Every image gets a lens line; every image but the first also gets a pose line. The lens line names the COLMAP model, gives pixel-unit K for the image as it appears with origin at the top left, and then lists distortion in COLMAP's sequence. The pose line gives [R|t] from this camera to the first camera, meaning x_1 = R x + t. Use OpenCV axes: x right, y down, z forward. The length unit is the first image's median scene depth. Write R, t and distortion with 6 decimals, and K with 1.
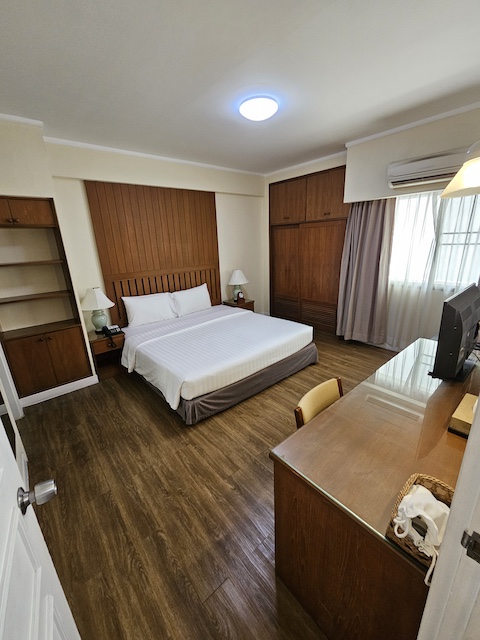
lens RADIAL K [[263.0, 0, 242.1], [0, 263.0, 320.2], [0, 0, 1]] dist [0.000130, -0.000600]
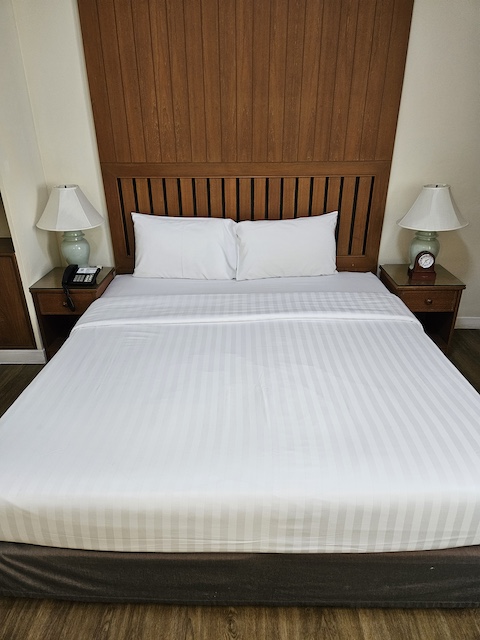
lens RADIAL K [[429.8, 0, 239.7], [0, 429.8, 314.7], [0, 0, 1]] dist [0.040606, 0.001560]
pose [[0.750711, 0.308521, -0.584164, 0.200401], [-0.219459, 0.950500, 0.219971, -0.118405], [0.623114, -0.036935, 0.781258, 0.455268]]
